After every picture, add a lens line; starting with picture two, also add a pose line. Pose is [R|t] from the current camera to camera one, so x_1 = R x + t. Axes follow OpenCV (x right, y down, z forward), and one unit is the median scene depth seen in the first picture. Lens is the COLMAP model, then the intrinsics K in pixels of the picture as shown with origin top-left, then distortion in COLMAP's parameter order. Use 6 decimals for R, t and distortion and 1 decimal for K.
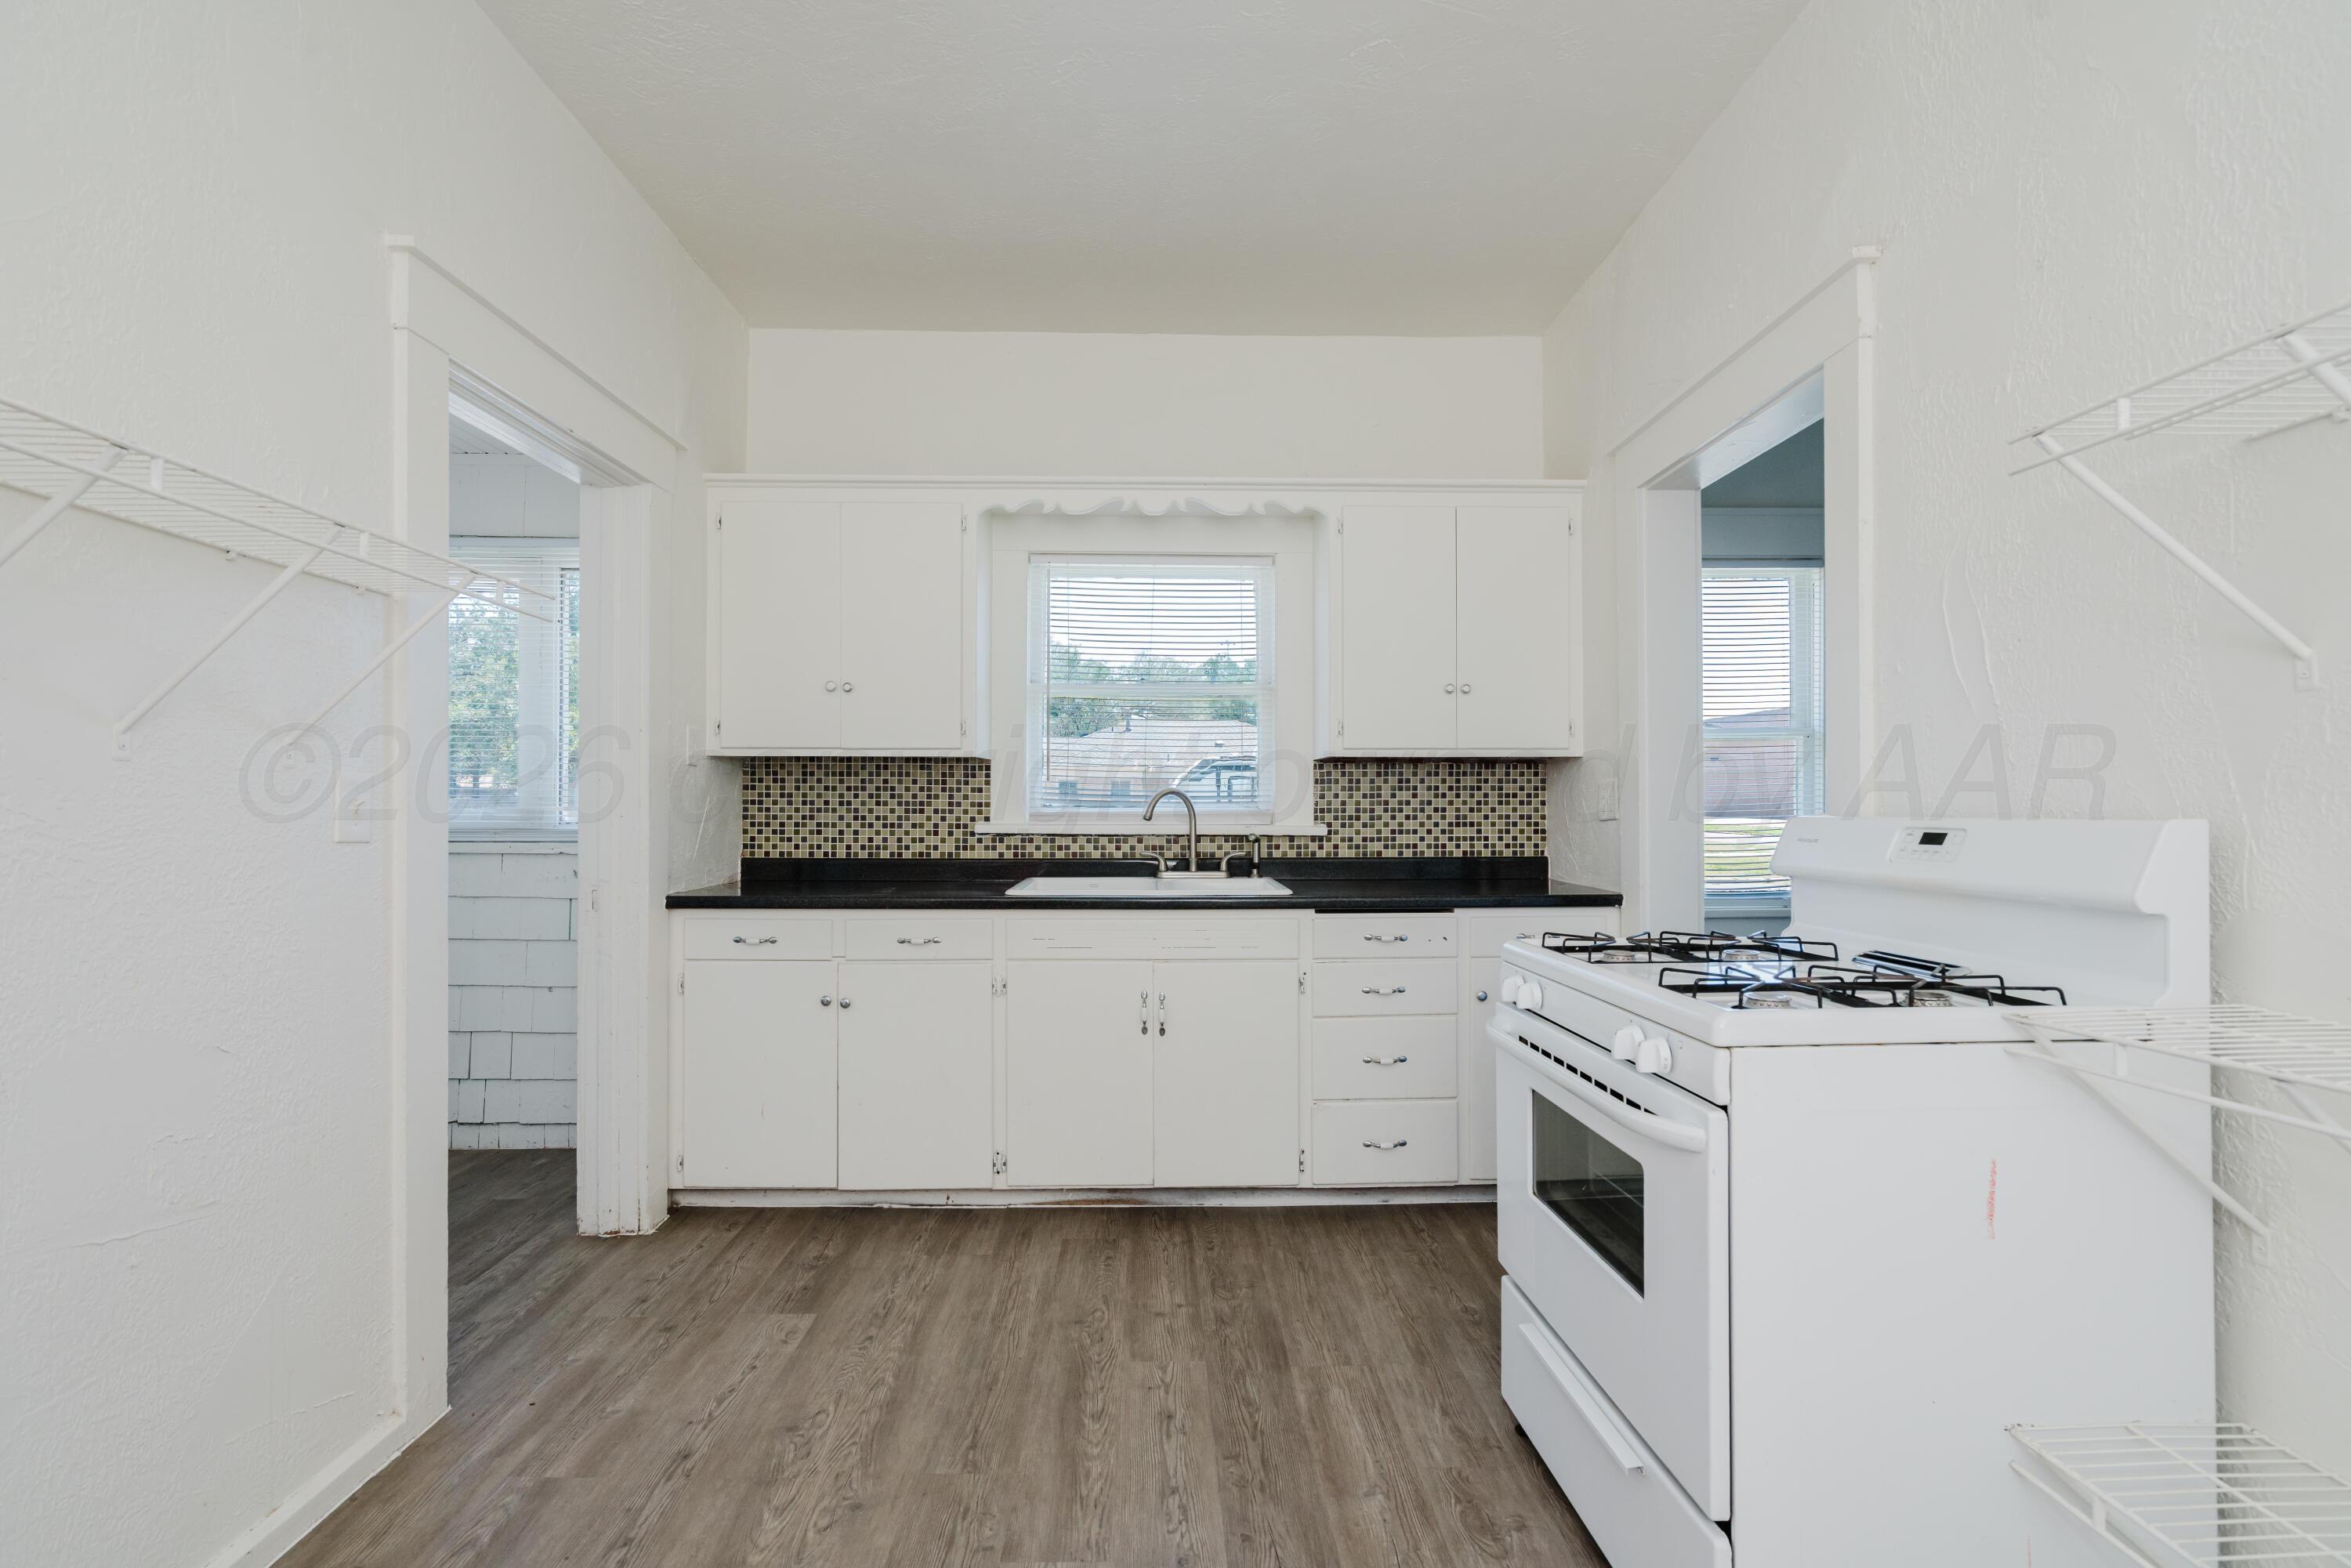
lens RADIAL K [[1068.7, 0, 1176.9], [0, 1068.7, 813.9], [0, 0, 1]] dist [-0.004761, 0.002347]
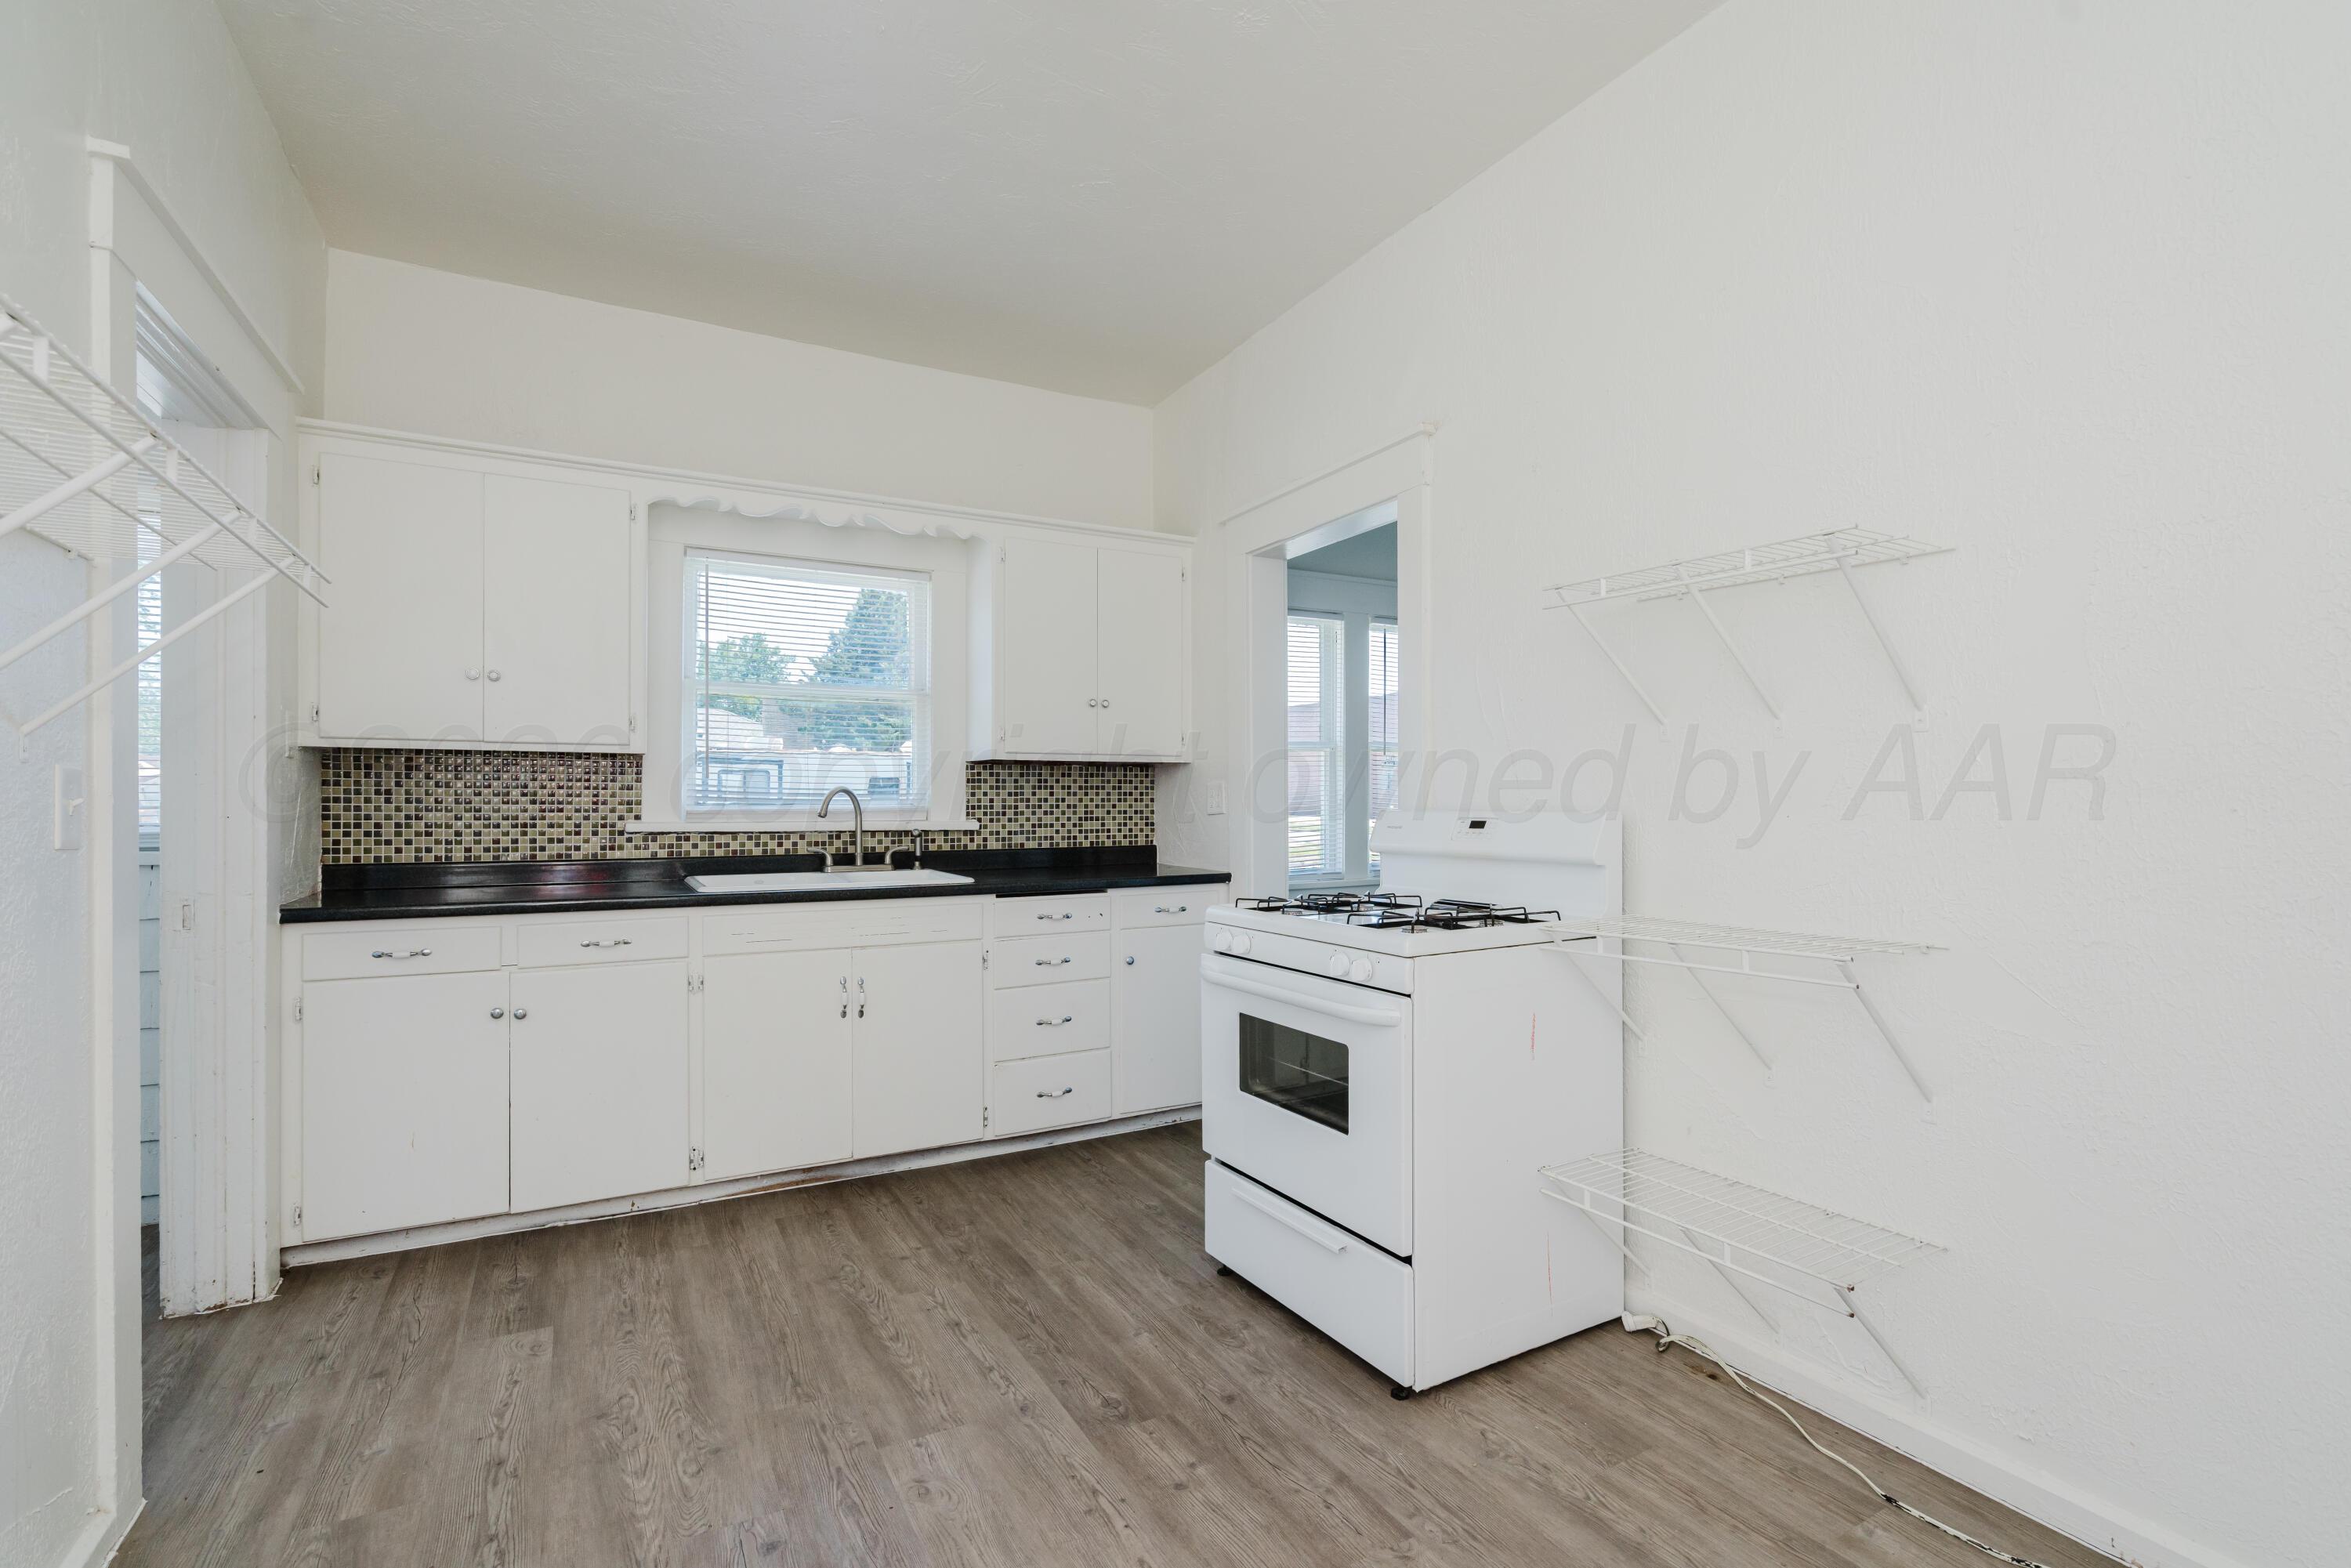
lens RADIAL K [[1068.7, 0, 1189.9], [0, 1068.7, 825.5], [0, 0, 1]] dist [-0.004761, 0.002347]
pose [[0.884722, -0.011806, 0.465970, -0.187924], [0.005200, 0.999867, 0.015460, -0.000350], [-0.466090, -0.011255, 0.884665, -0.088959]]
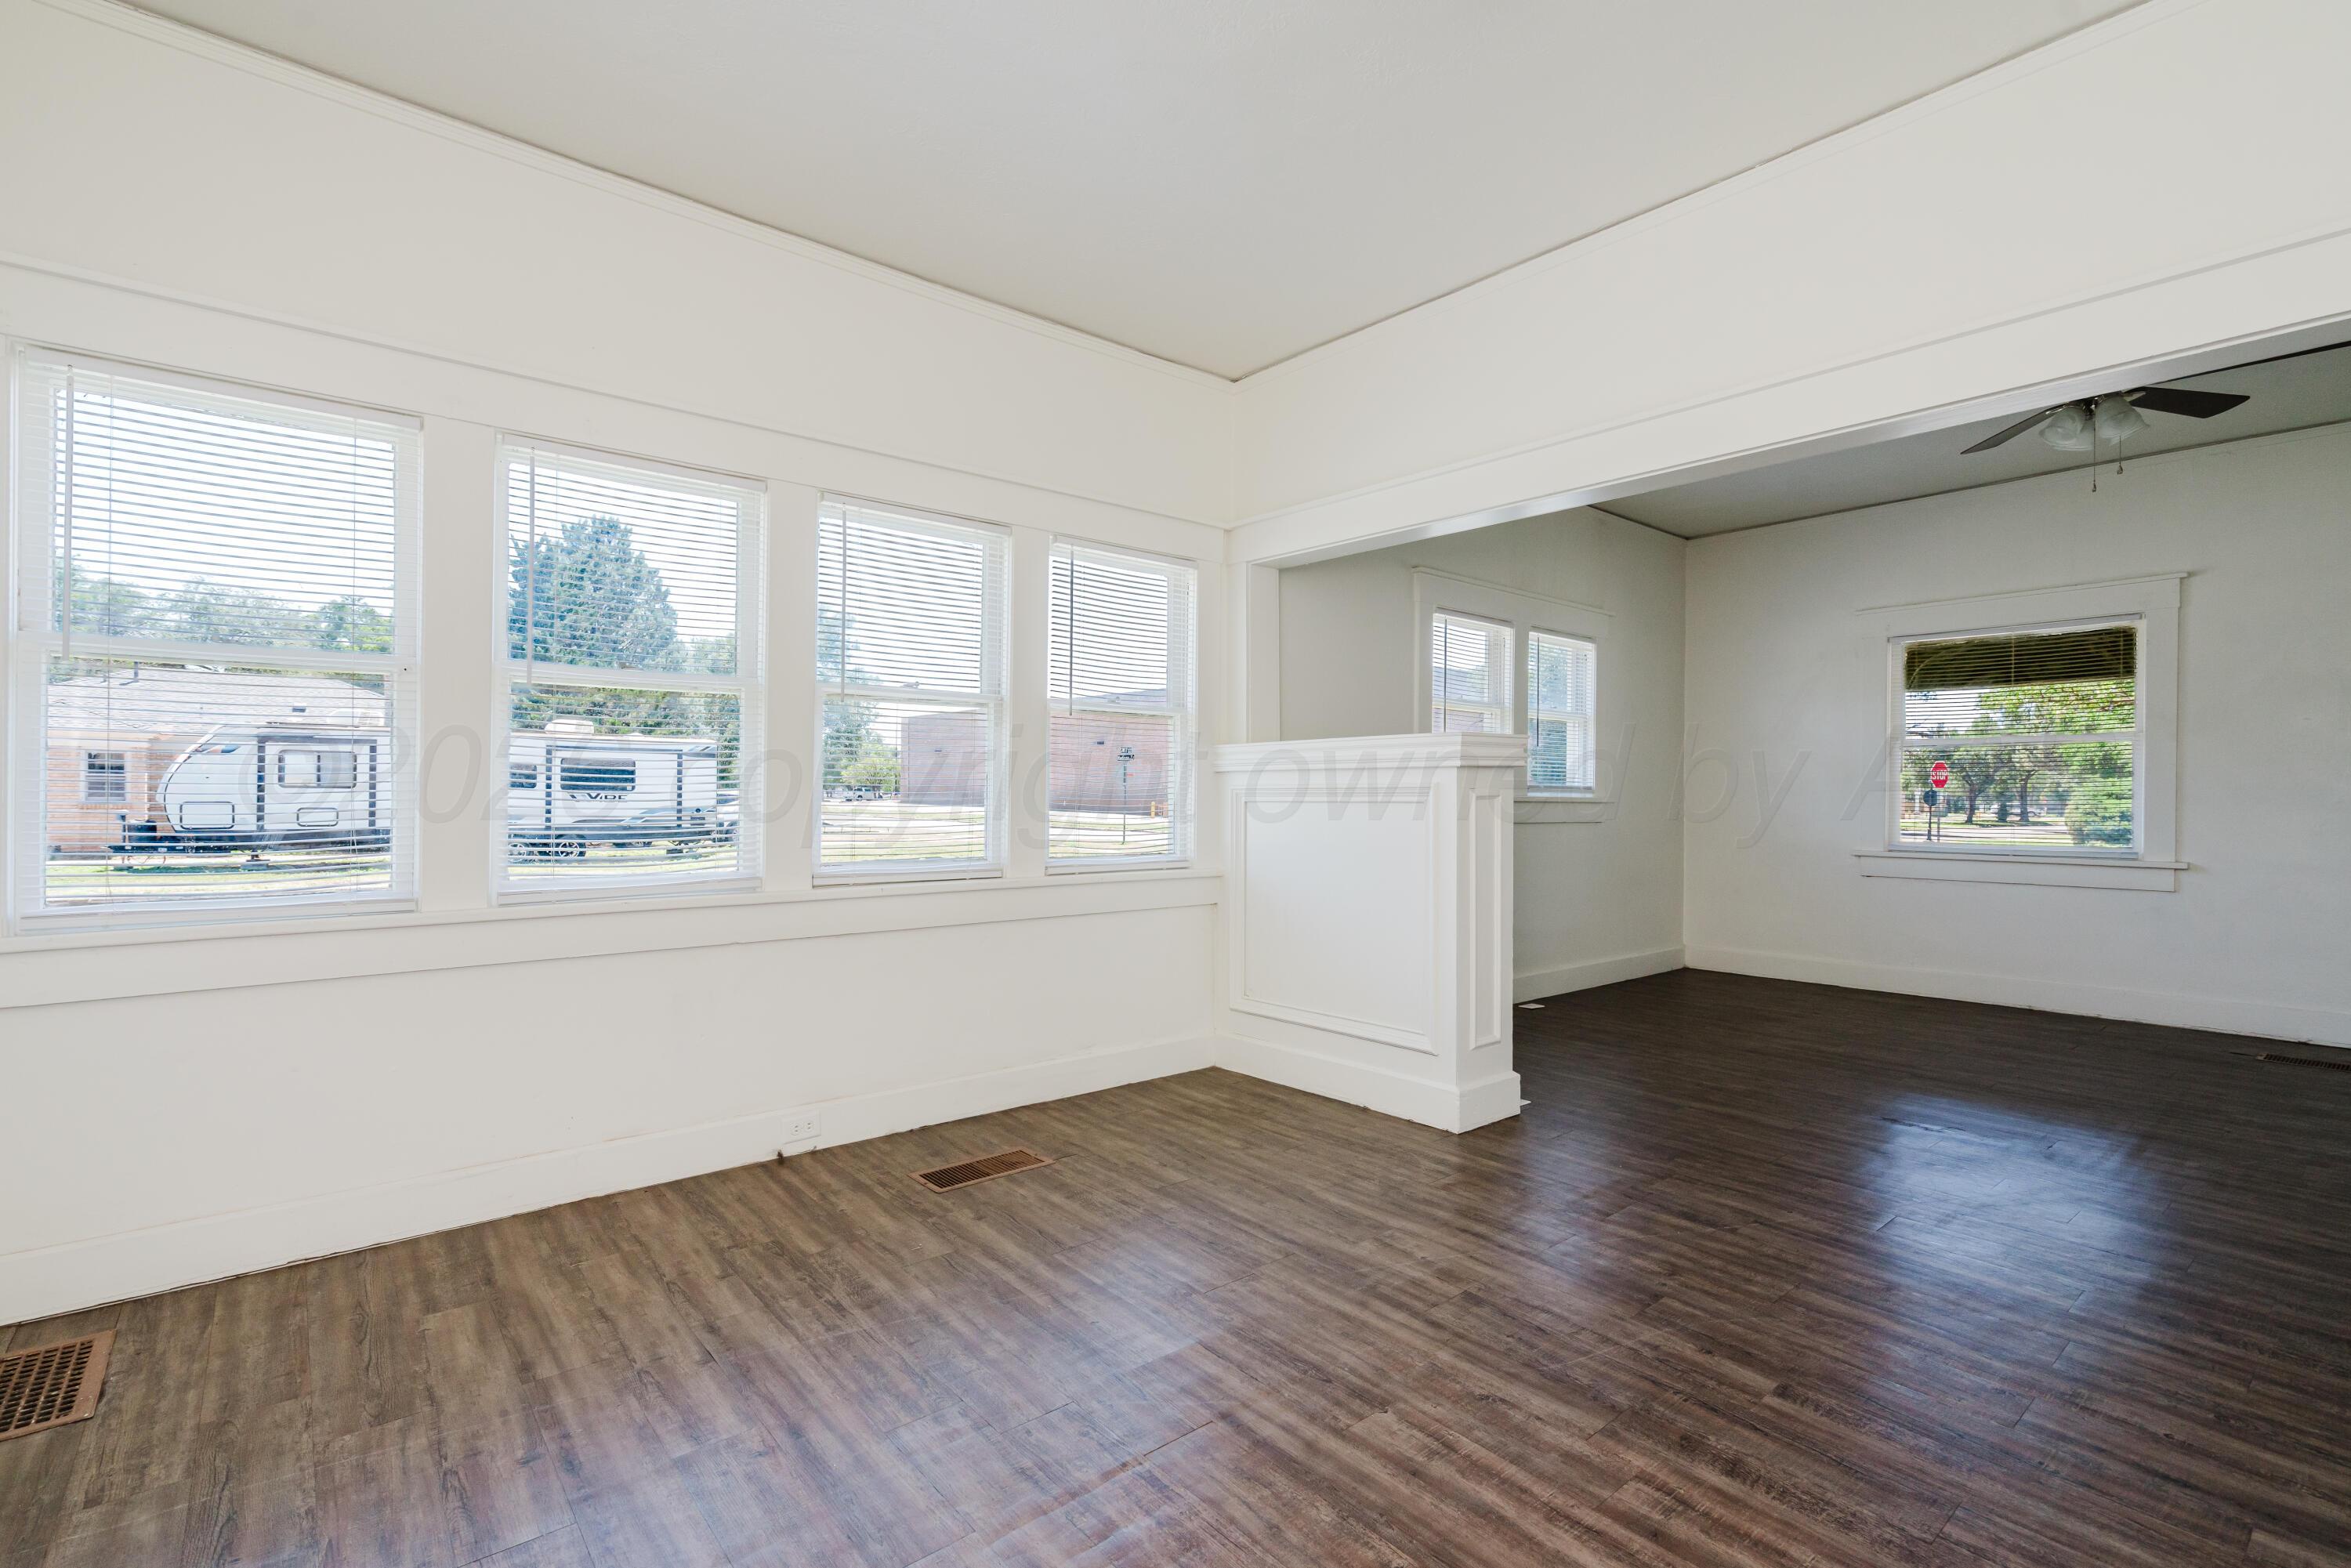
lens RADIAL K [[1068.7, 0, 1162.2], [0, 1068.7, 796.3], [0, 0, 1]] dist [-0.004761, 0.002347]
pose [[0.788938, 0.002933, 0.614466, 0.583677], [0.000043, 0.999988, -0.004830, 0.014405], [-0.614473, 0.003837, 0.788928, 0.143186]]
